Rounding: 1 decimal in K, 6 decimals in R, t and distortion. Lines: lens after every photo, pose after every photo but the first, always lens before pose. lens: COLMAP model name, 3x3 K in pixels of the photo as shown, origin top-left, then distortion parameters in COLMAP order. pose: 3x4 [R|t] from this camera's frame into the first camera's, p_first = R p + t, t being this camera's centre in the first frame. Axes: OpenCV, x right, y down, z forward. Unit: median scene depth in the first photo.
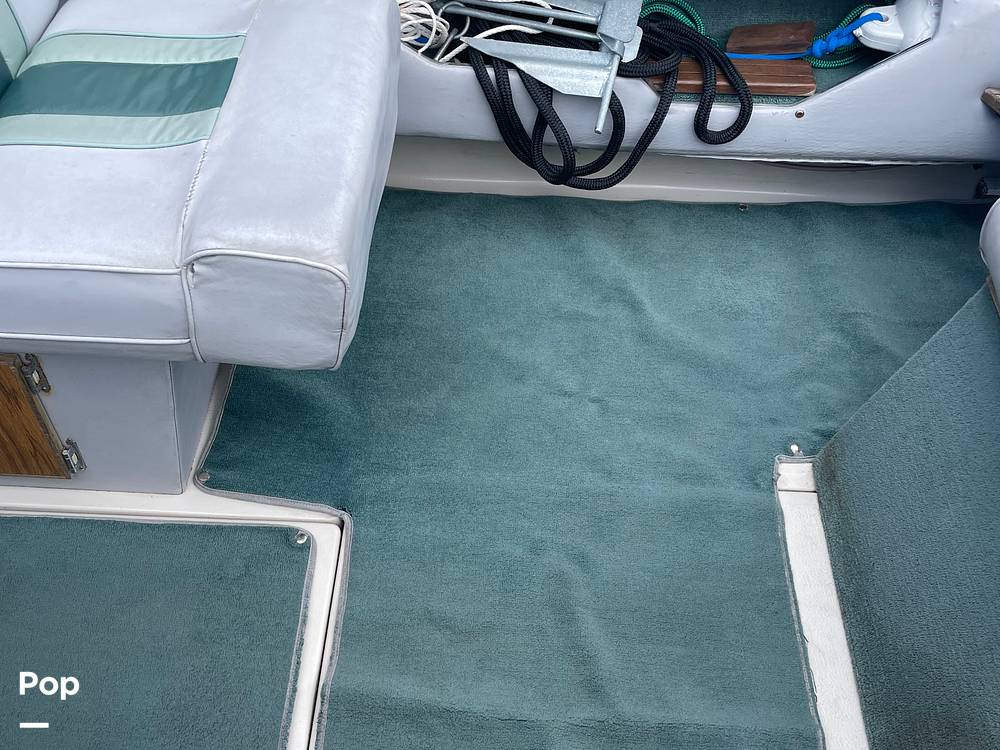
lens RADIAL K [[1014.8, 0, 510.9], [0, 1014.8, 392.2], [0, 0, 1]] dist [0.042674, 0.000000]
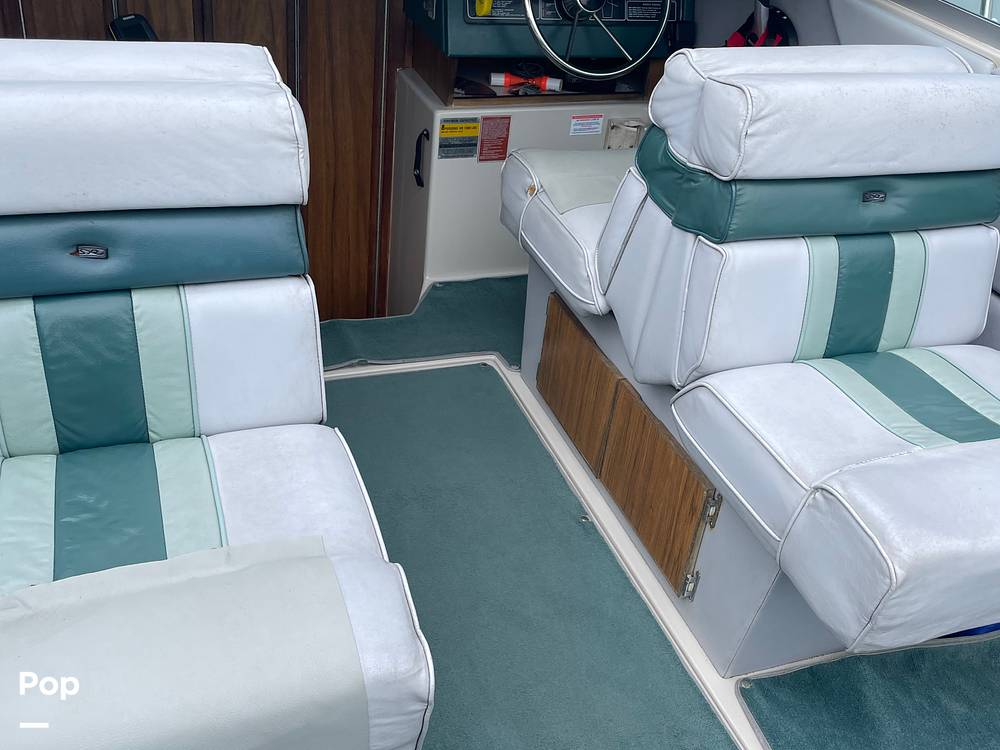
lens RADIAL K [[1014.8, 0, 504.7], [0, 1014.8, 380.6], [0, 0, 1]] dist [0.042674, 0.000000]
pose [[0.385583, 0.512053, -0.767547, 0.405218], [-0.760552, 0.647364, 0.049806, 0.016532], [0.522385, 0.564555, 0.639055, -0.076231]]
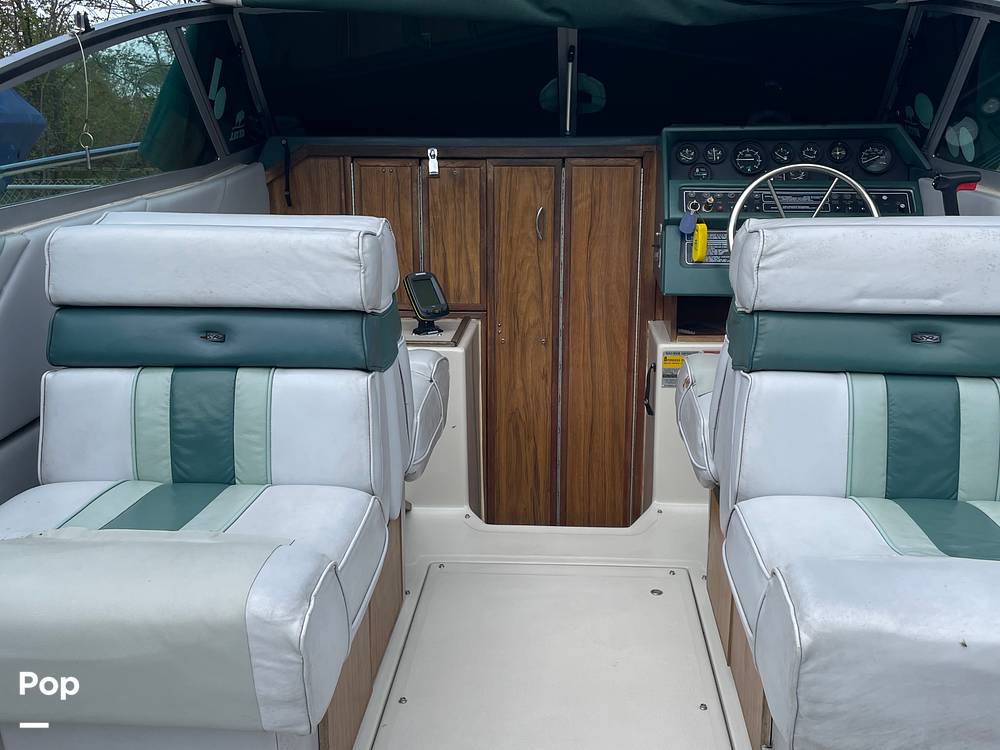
lens RADIAL K [[1014.8, 0, 503.0], [0, 1014.8, 384.7], [0, 0, 1]] dist [0.042674, 0.000000]
pose [[-0.032517, 0.225967, -0.973592, 0.794535], [-0.762304, 0.624391, 0.170379, -0.217382], [0.646402, 0.747713, 0.151952, 0.399268]]
